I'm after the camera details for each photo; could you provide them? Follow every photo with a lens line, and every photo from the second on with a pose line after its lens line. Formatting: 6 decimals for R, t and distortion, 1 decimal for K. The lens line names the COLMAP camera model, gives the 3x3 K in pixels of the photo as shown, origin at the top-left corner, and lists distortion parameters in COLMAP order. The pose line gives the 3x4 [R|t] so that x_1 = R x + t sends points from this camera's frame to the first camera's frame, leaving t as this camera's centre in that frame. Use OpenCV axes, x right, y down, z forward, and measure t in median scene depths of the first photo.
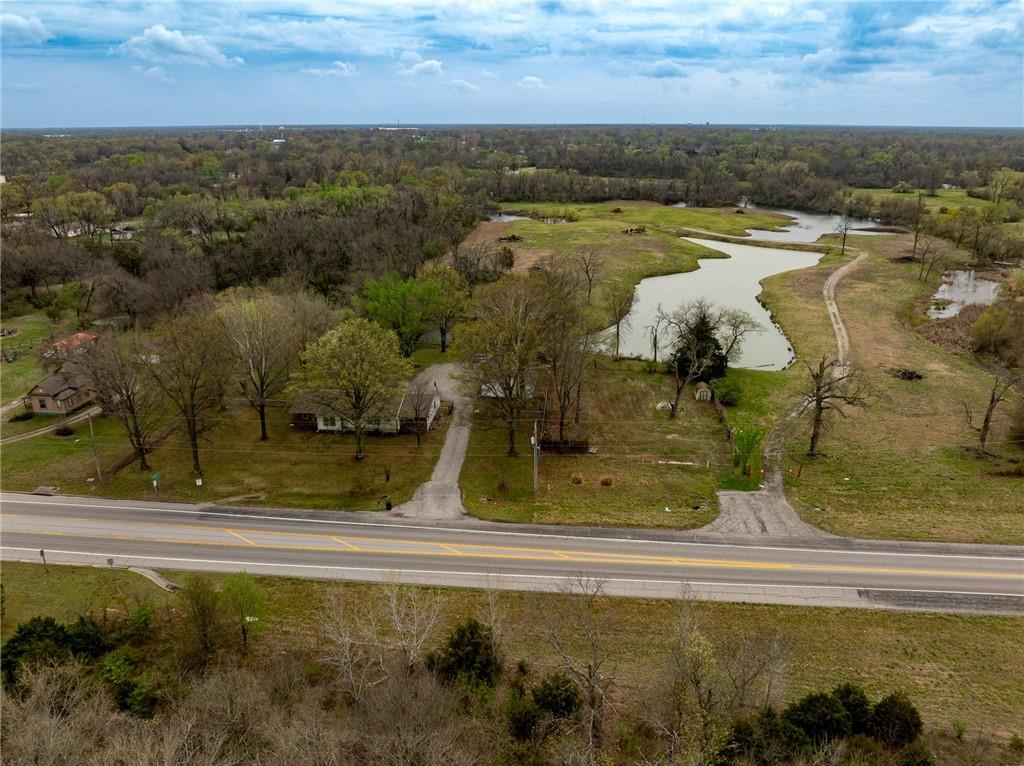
lens RADIAL K [[738.8, 0, 512.0], [0, 738.8, 383.0], [0, 0, 1]] dist [-0.053766, 0.031359]
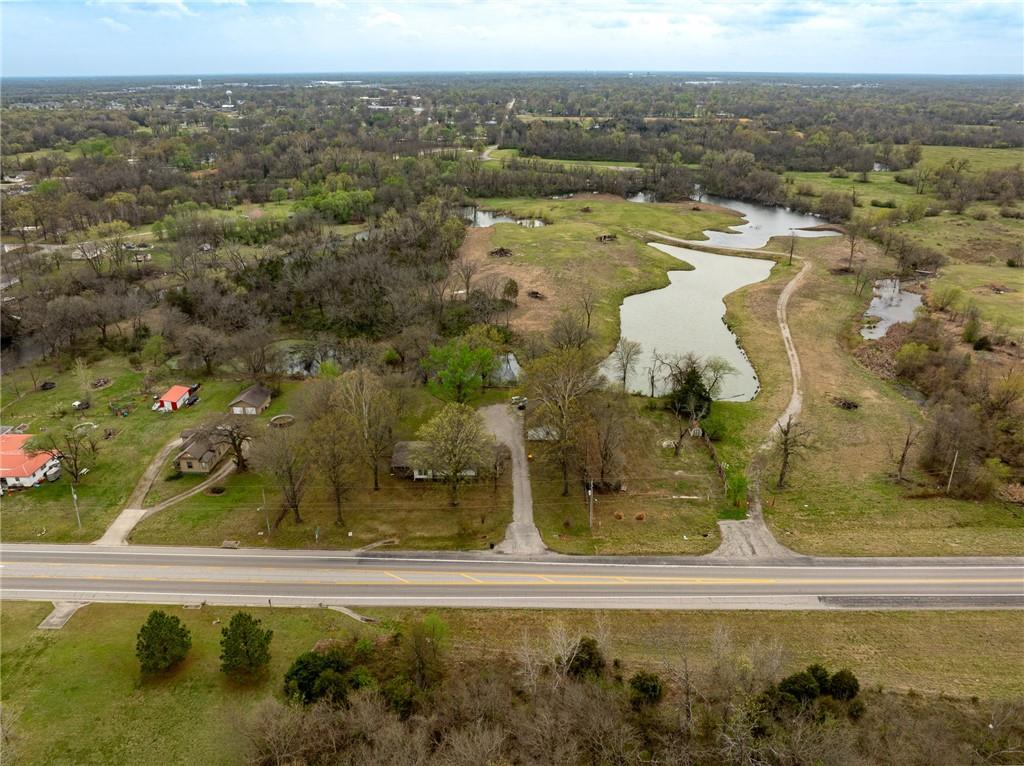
lens RADIAL K [[723.7, 0, 512.0], [0, 723.7, 383.0], [0, 0, 1]] dist [-0.036120, 0.000180]
pose [[0.997209, -0.031725, 0.067588, -0.170223], [0.027047, 0.997247, 0.069037, -0.189667], [-0.069592, -0.067017, 0.995322, -0.283573]]
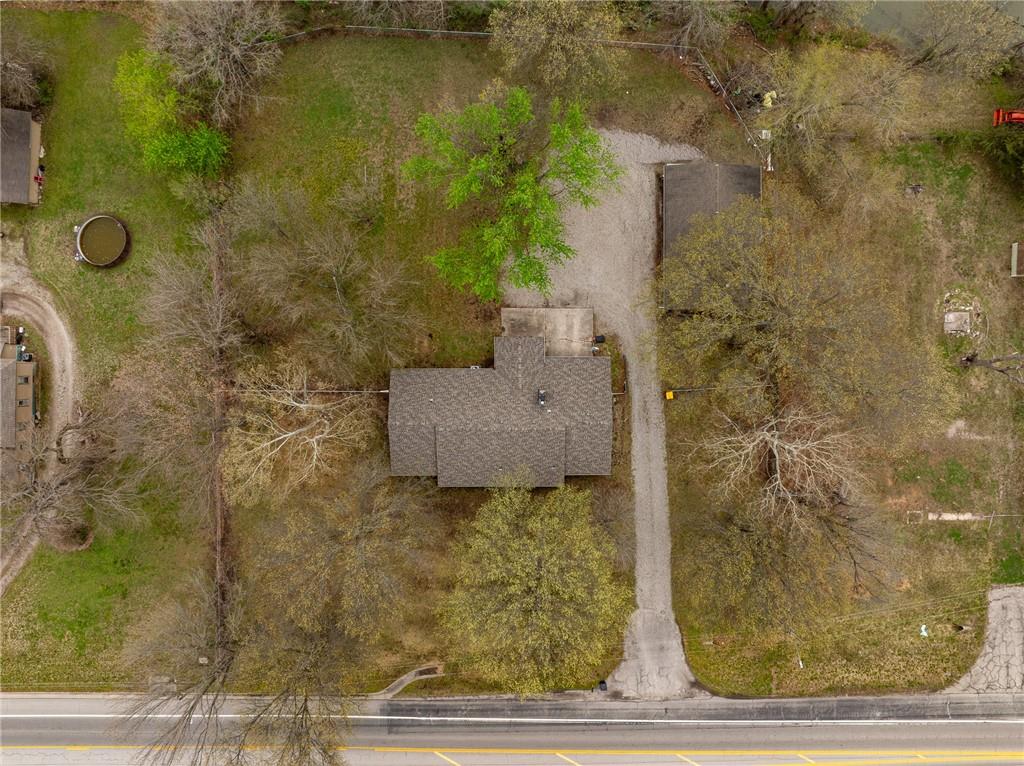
lens RADIAL K [[723.7, 0, 512.0], [0, 723.7, 383.0], [0, 0, 1]] dist [-0.036120, 0.000180]
pose [[0.995340, -0.096305, 0.004870, -0.193286], [0.026523, 0.321986, 0.946373, -0.578270], [-0.092709, -0.941834, 0.323040, 0.855530]]
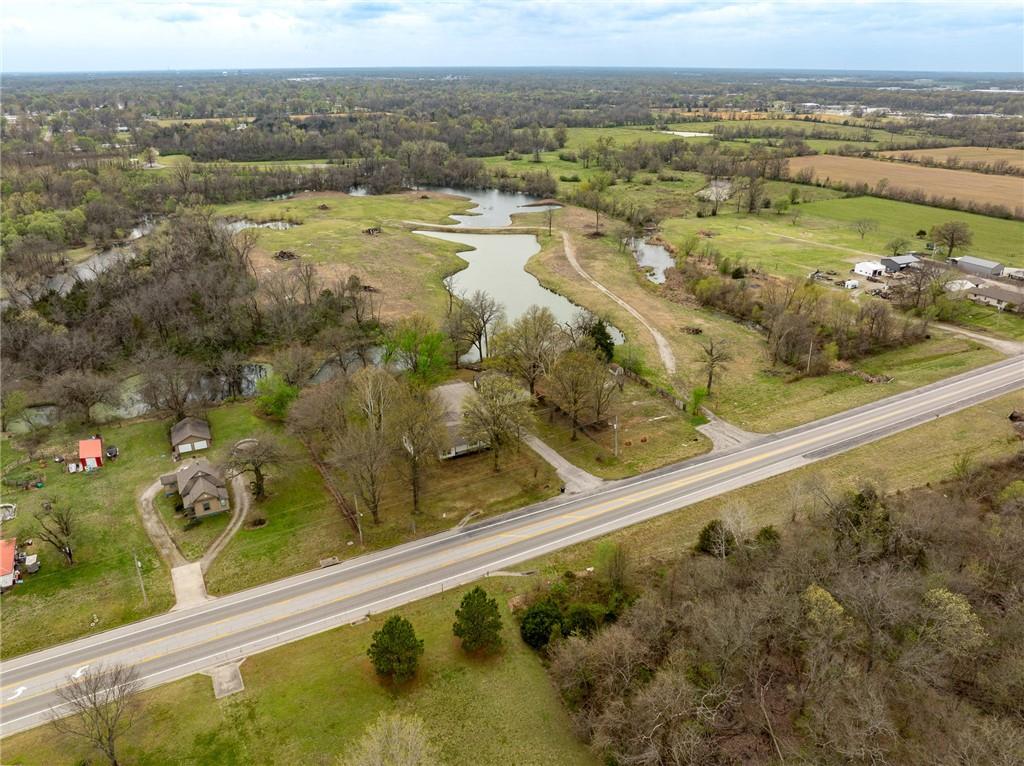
lens RADIAL K [[729.8, 0, 512.0], [0, 729.8, 383.0], [0, 0, 1]] dist [-0.010564, -0.079409]
pose [[0.832140, -0.223312, 0.507616, -0.798148], [0.187419, 0.974728, 0.121569, -0.212291], [-0.521936, -0.006026, 0.852964, -0.216506]]
